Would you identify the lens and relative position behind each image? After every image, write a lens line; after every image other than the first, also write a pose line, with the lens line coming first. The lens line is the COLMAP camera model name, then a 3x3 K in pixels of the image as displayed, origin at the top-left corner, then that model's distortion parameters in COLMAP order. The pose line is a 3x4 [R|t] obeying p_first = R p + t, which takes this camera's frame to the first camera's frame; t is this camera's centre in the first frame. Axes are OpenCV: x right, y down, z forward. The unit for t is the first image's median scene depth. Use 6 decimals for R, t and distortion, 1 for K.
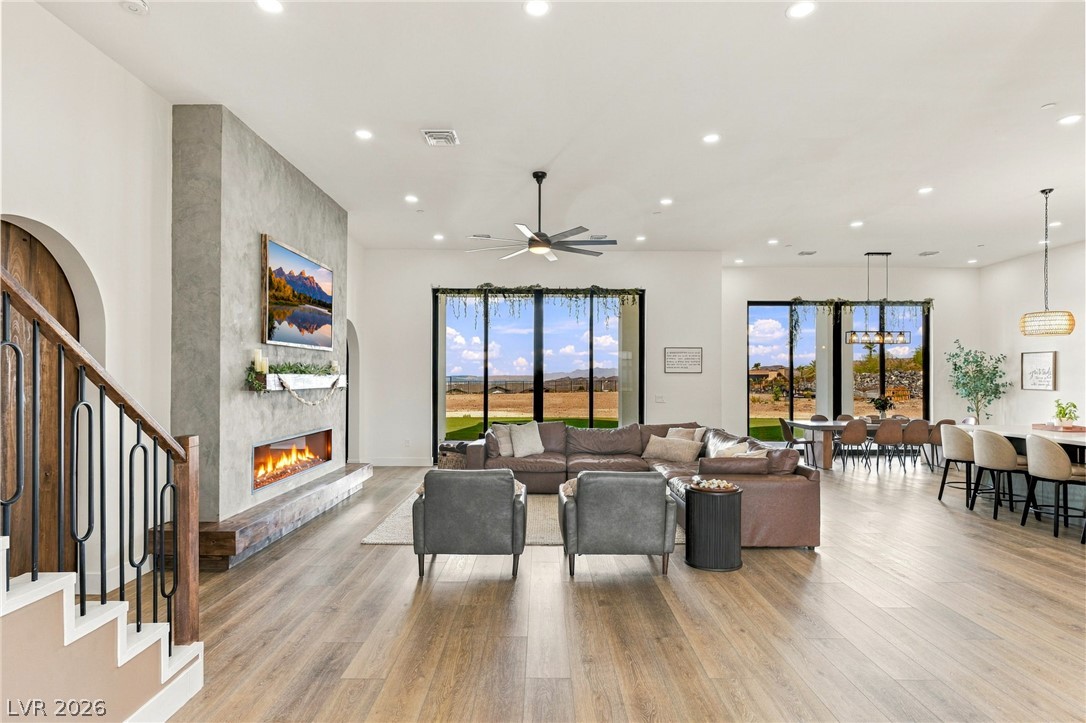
lens RADIAL K [[576.5, 0, 516.5], [0, 576.5, 376.7], [0, 0, 1]] dist [-0.032066, 0.001242]
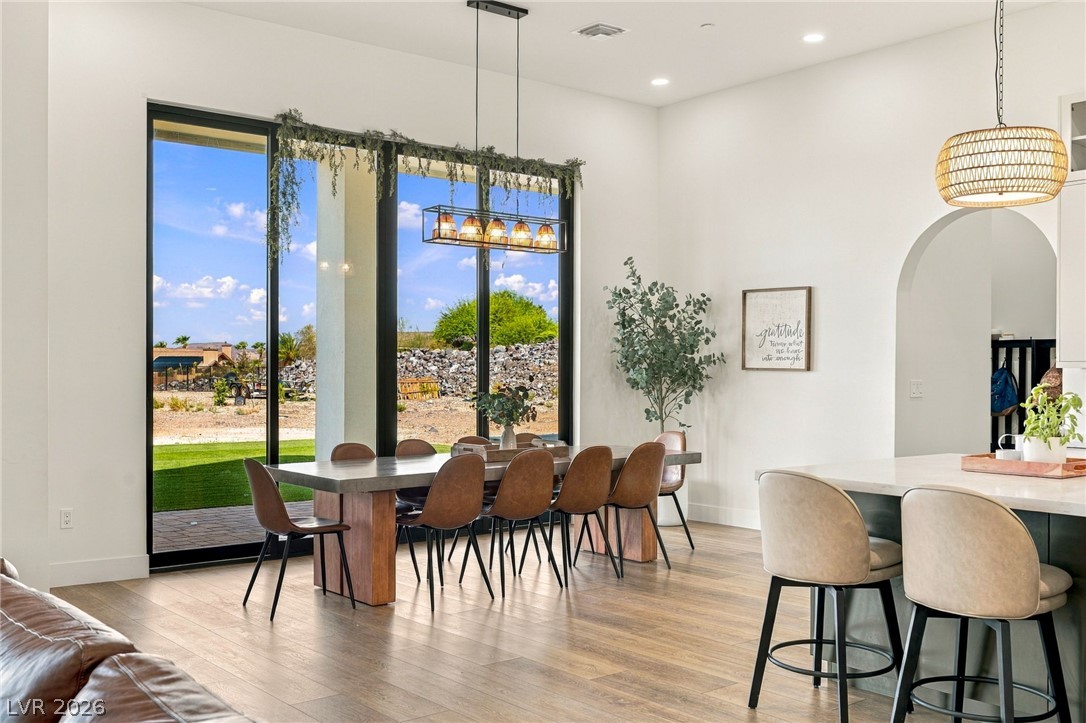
lens RADIAL K [[1071.0, 0, 553.0], [0, 1071.0, 371.3], [0, 0, 1]] dist [0.018268, 0.000000]
pose [[0.744727, -0.004969, 0.667351, 0.184664], [-0.000233, 0.999970, 0.007706, 0.017223], [-0.667369, -0.005894, 0.744703, 0.434973]]
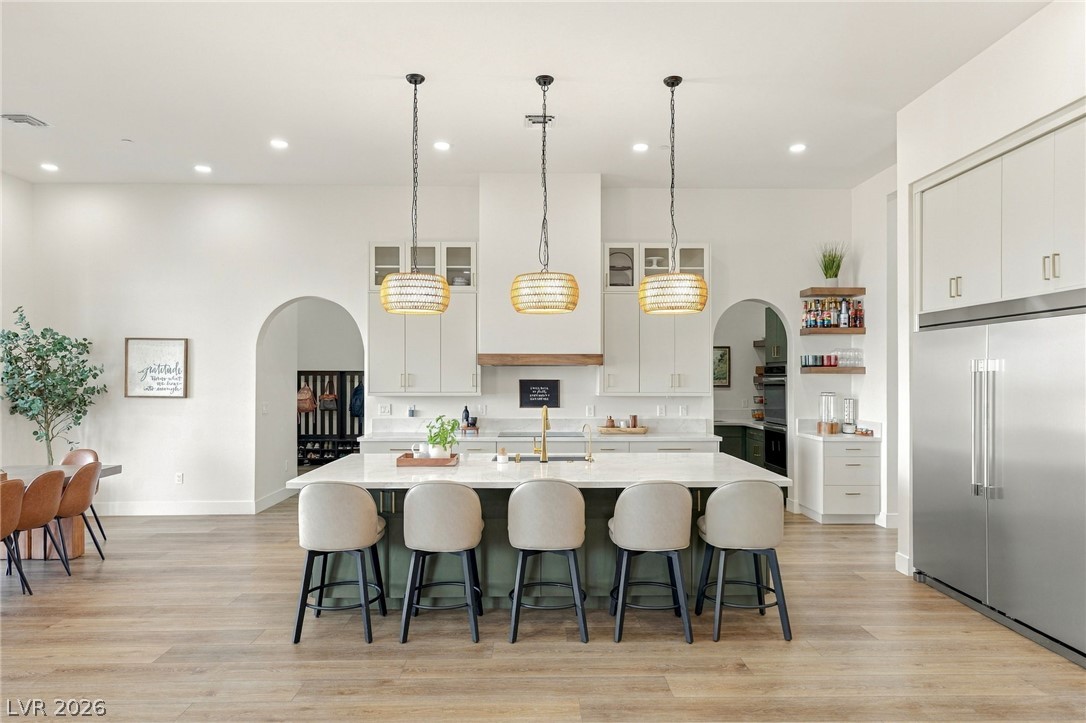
lens RADIAL K [[669.1, 0, 543.6], [0, 669.1, 372.5], [0, 0, 1]] dist [0.008719, 0.004736]
pose [[-0.058503, 0.000763, 0.998287, 0.125761], [-0.001048, 0.999999, -0.000826, -0.004299], [-0.998287, -0.001094, -0.058502, 0.570352]]
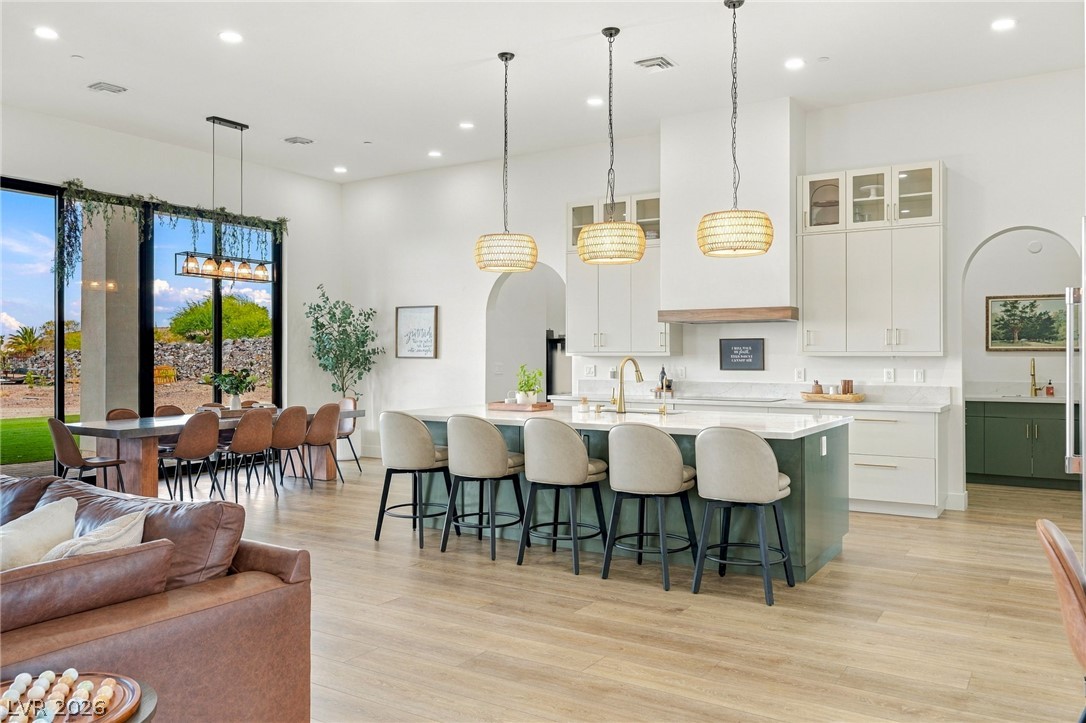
lens RADIAL K [[828.7, 0, 543.0], [0, 828.7, 350.3], [0, 0, 1]] dist [0.004895, 0.008168]
pose [[0.502697, 0.001299, 0.864462, 0.066487], [0.001859, 0.999995, -0.002584, 0.016265], [-0.864461, 0.002907, 0.502692, 0.291739]]
